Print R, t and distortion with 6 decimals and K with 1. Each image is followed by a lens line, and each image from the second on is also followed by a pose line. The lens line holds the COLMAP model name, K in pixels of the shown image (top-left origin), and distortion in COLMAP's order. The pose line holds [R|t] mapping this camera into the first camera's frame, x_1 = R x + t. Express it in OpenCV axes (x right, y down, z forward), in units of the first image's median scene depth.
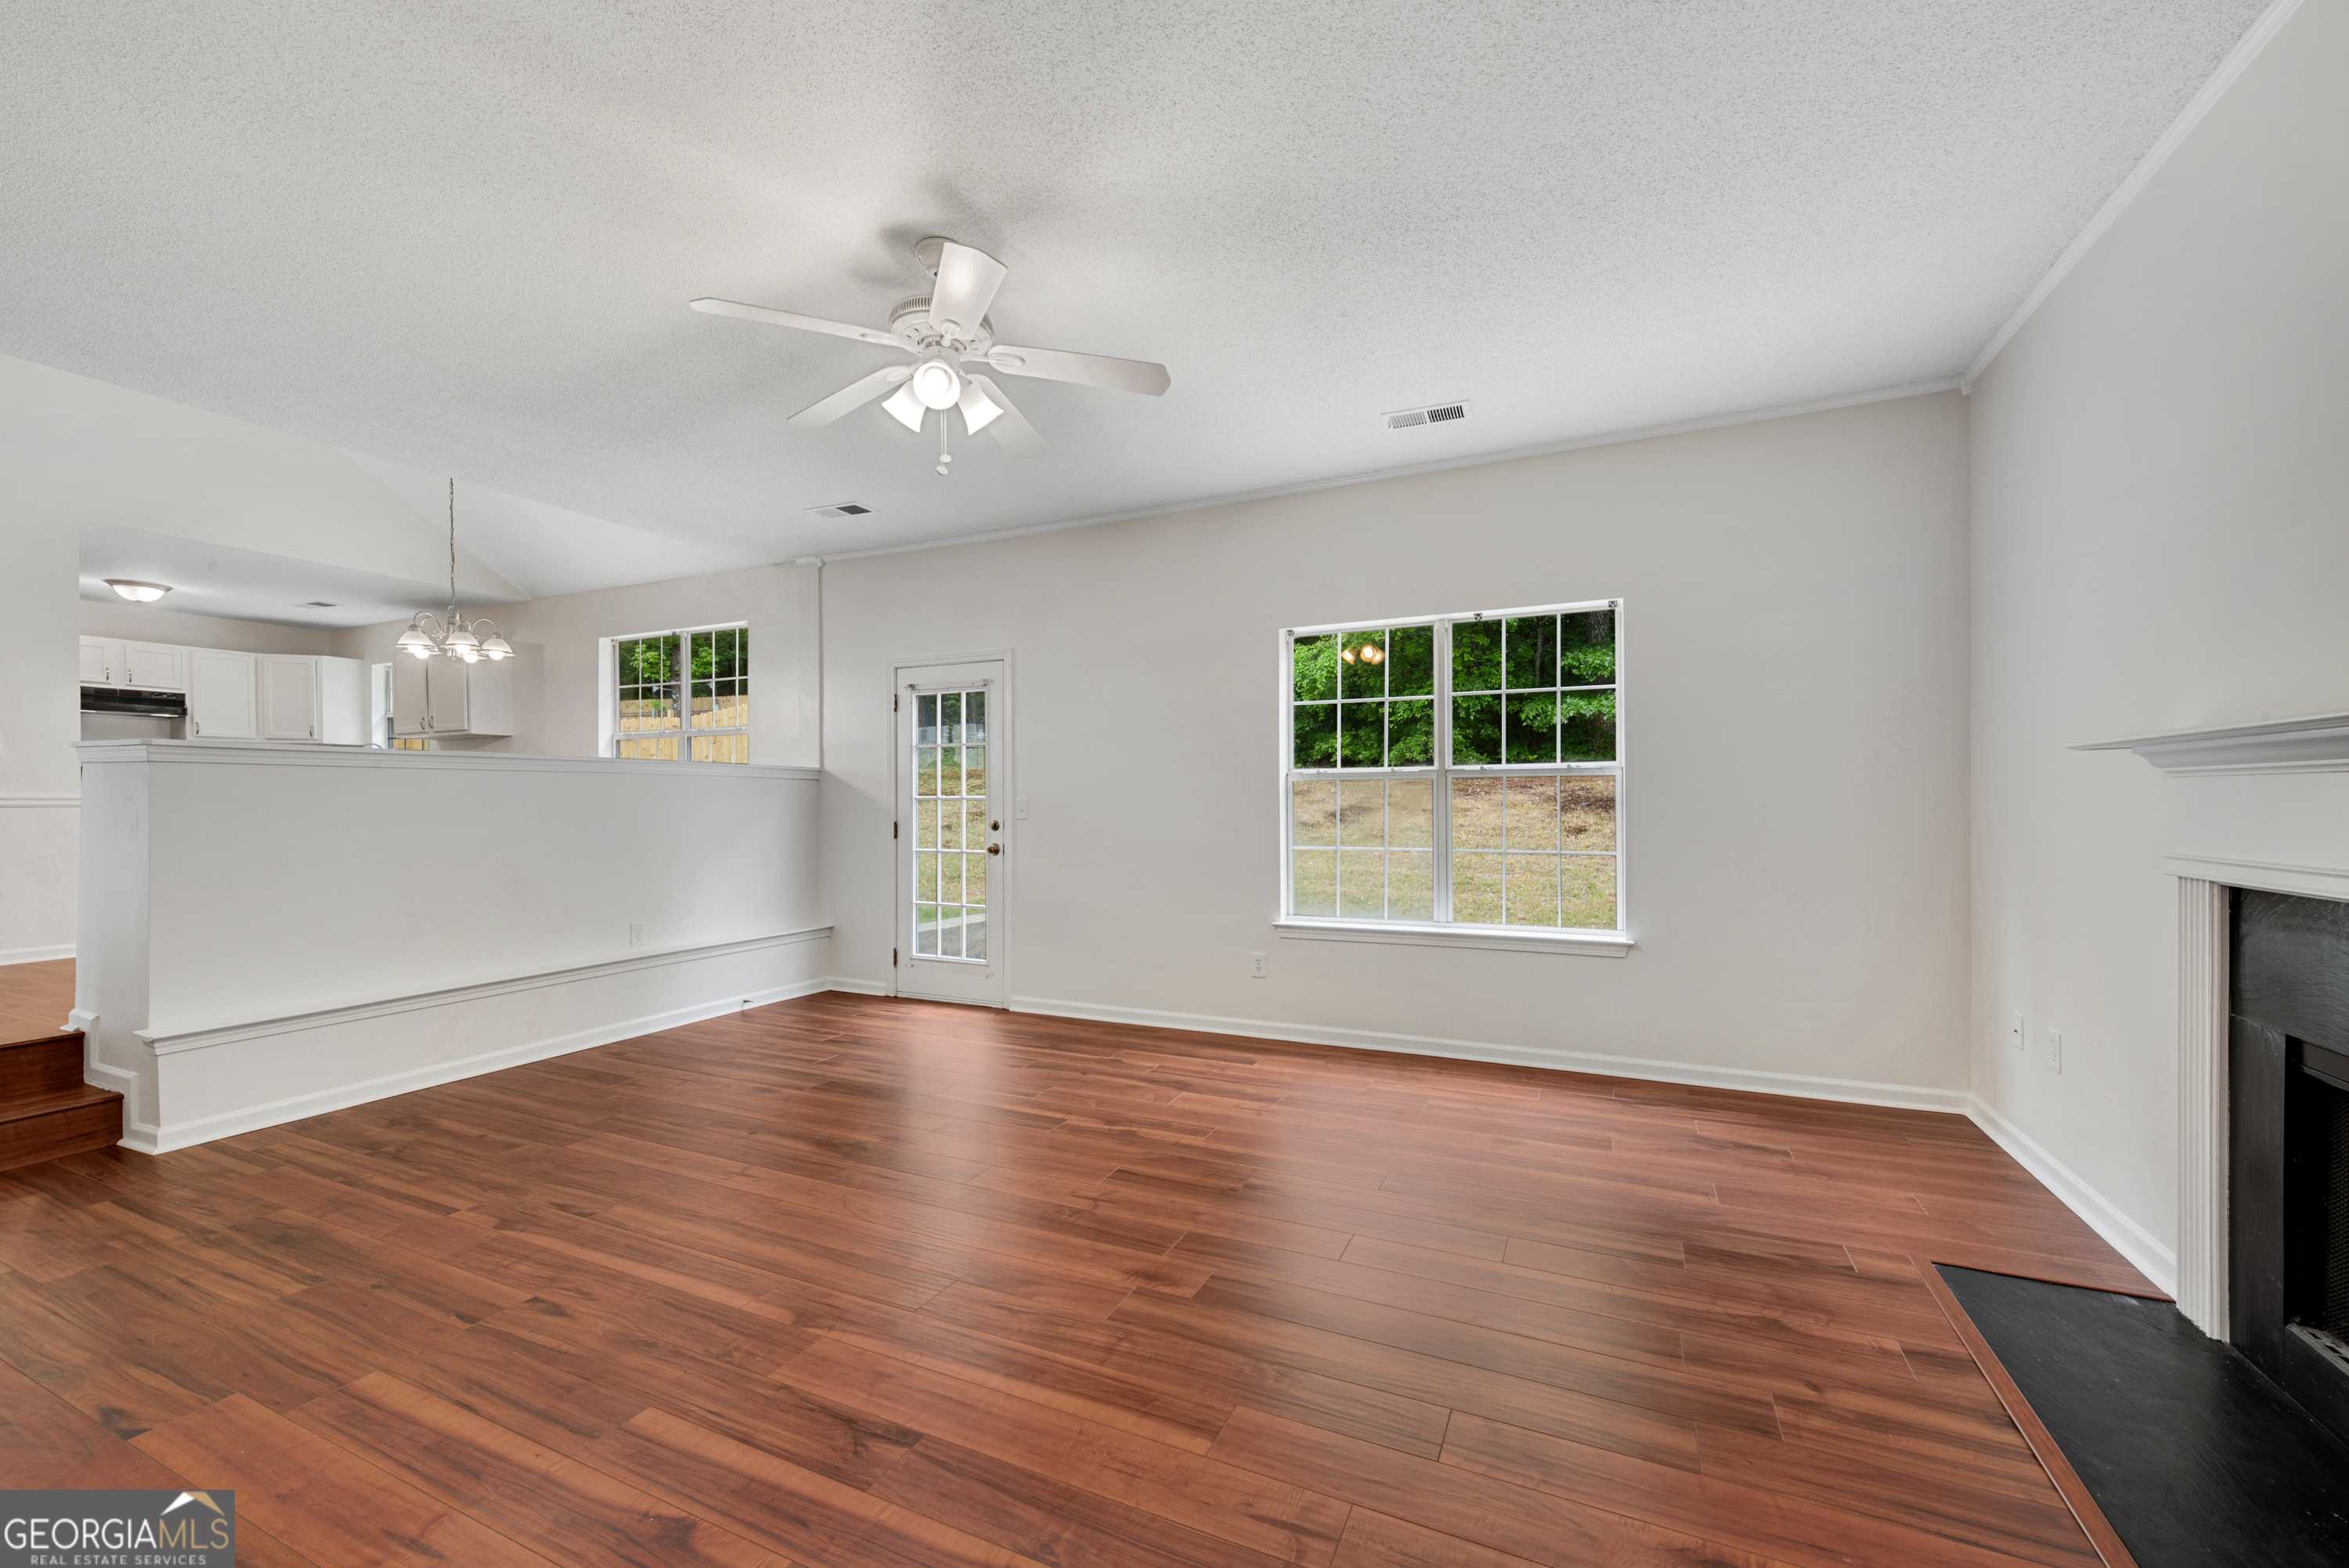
lens RADIAL K [[935.5, 0, 1172.9], [0, 935.5, 802.6], [0, 0, 1]] dist [-0.005231, 0.000589]
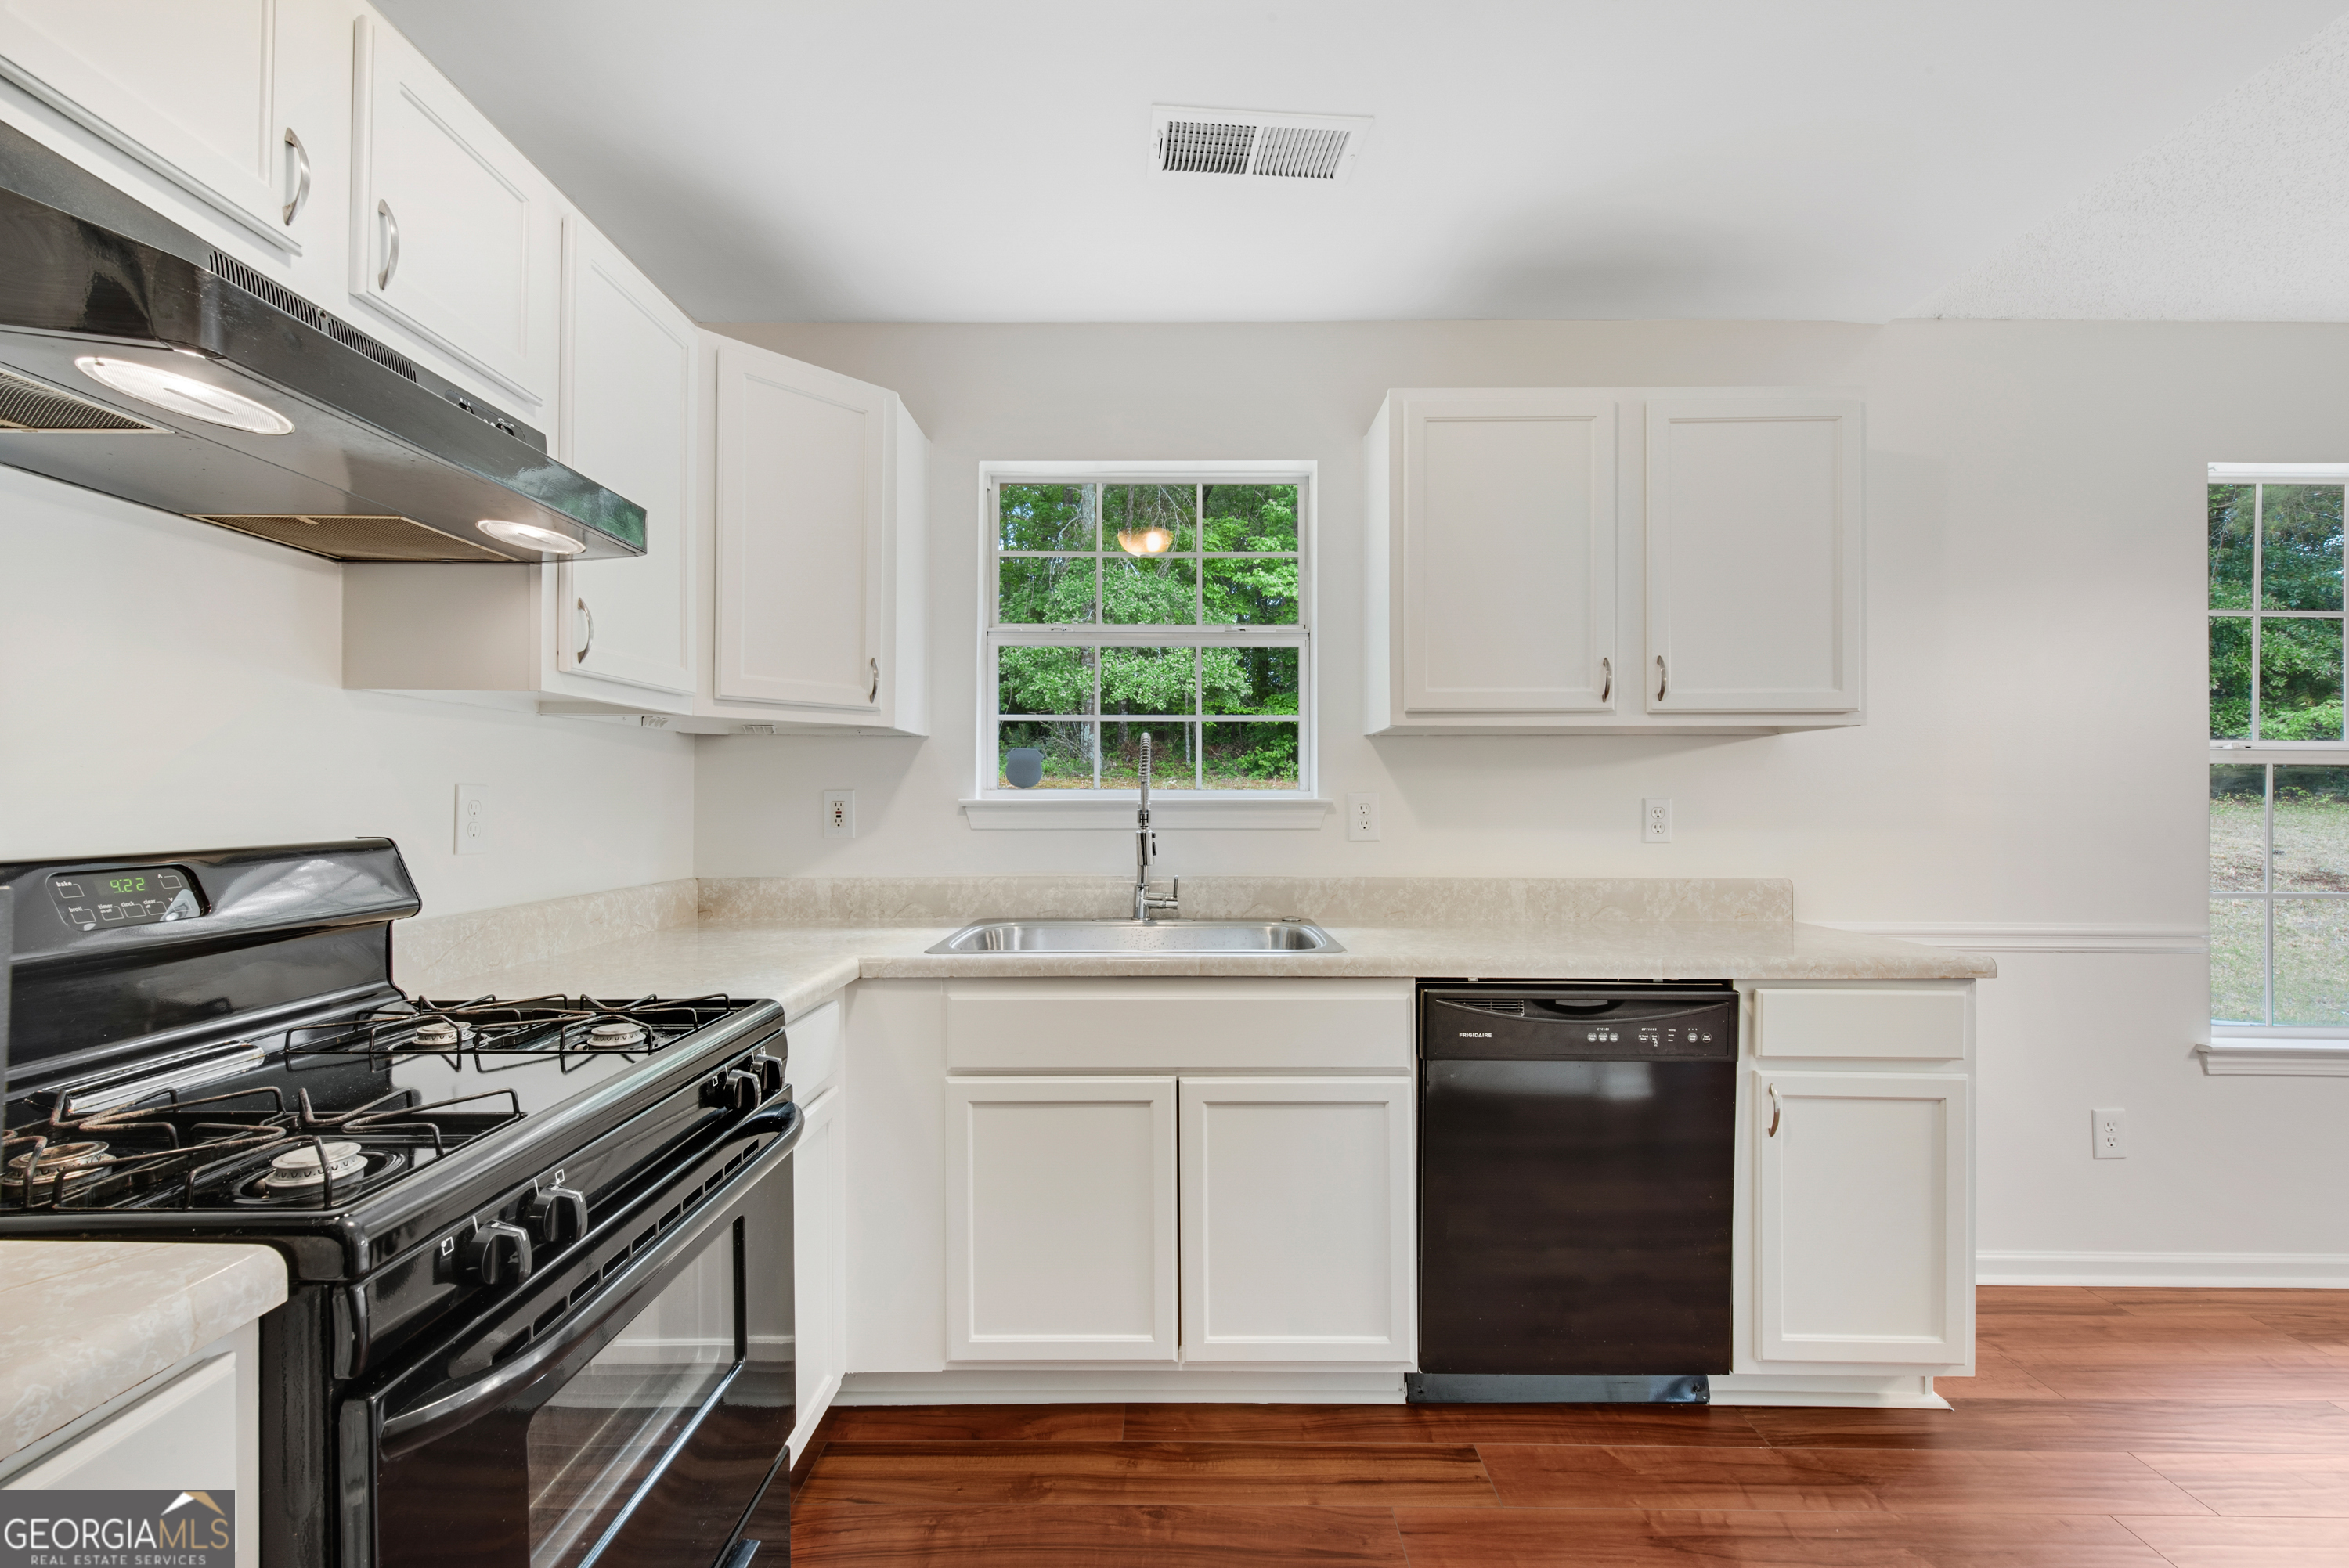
lens RADIAL K [[973.7, 0, 1173.3], [0, 973.7, 790.4], [0, 0, 1]] dist [0.014526, -0.005009]
pose [[0.907050, 0.018962, 0.420596, -2.085564], [-0.007782, 0.999570, -0.028283, -0.087554], [-0.420951, 0.022381, 0.906807, 1.575664]]
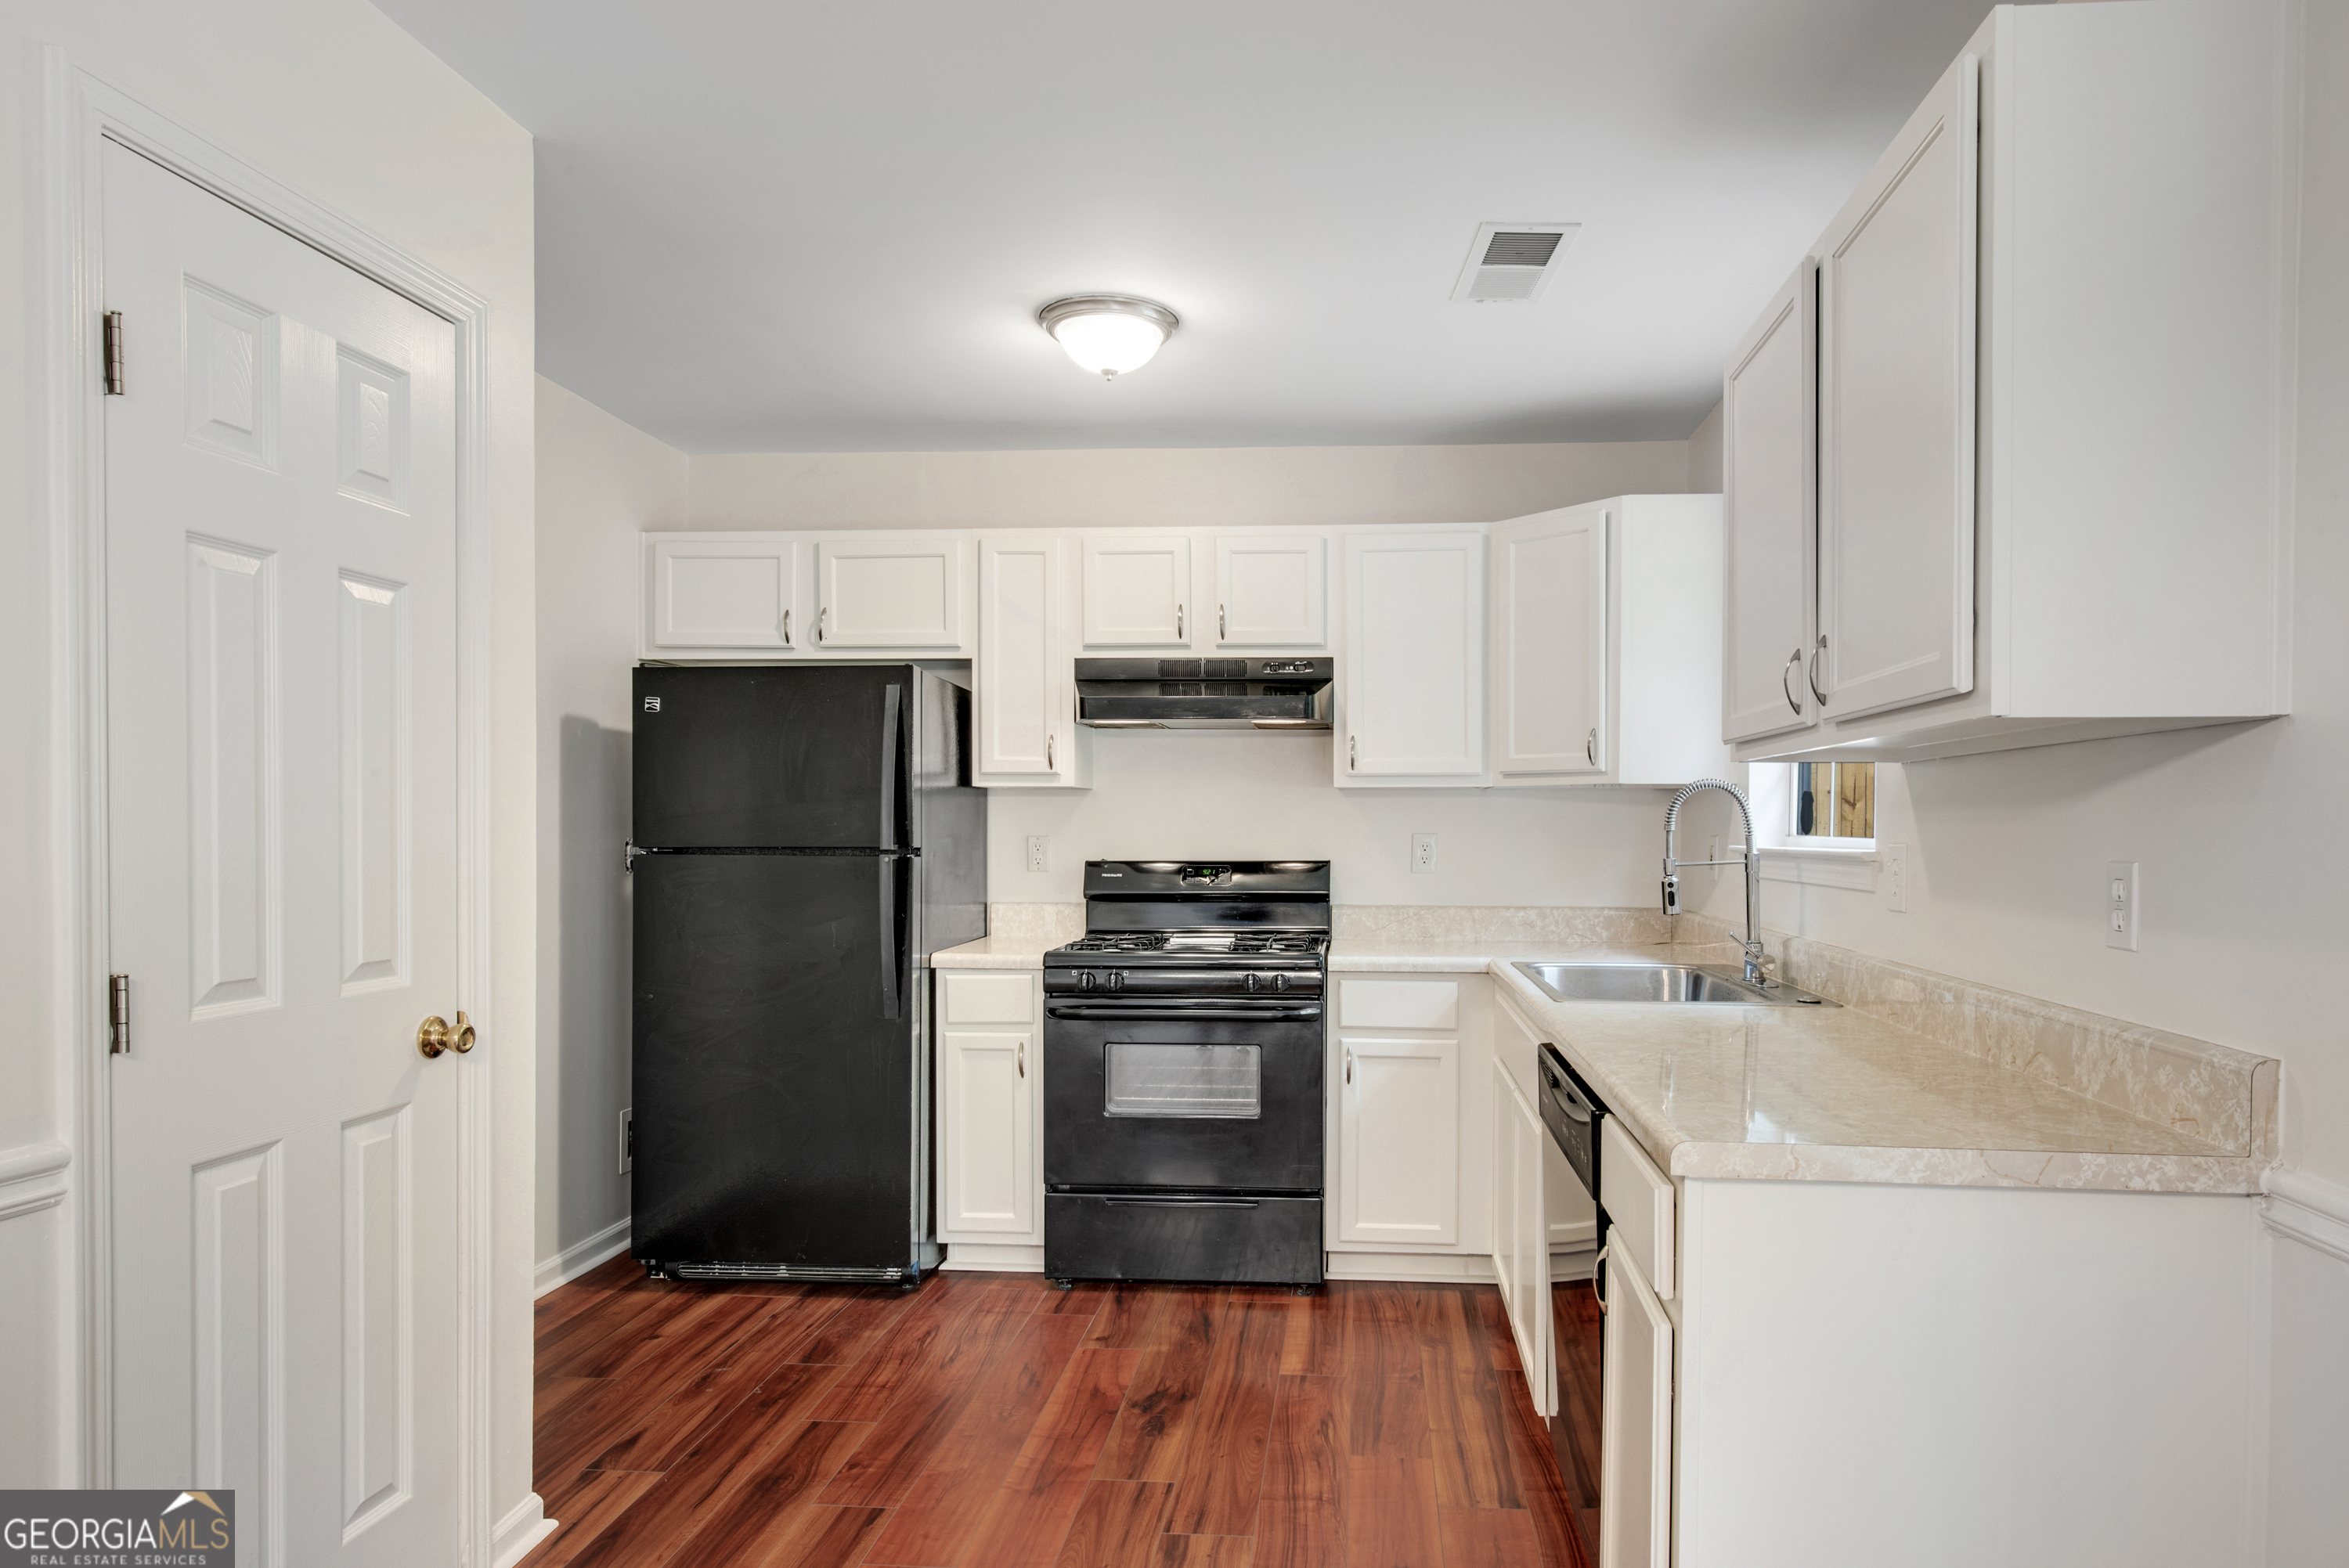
lens RADIAL K [[1388.1, 0, 1179.7], [0, 1388.1, 842.2], [0, 0, 1]] dist [0.008246, -0.001724]
pose [[0.301284, 0.024486, -0.953220, -1.150539], [-0.018295, 0.999635, 0.019896, -0.112566], [0.953359, 0.011445, 0.301622, 1.593101]]
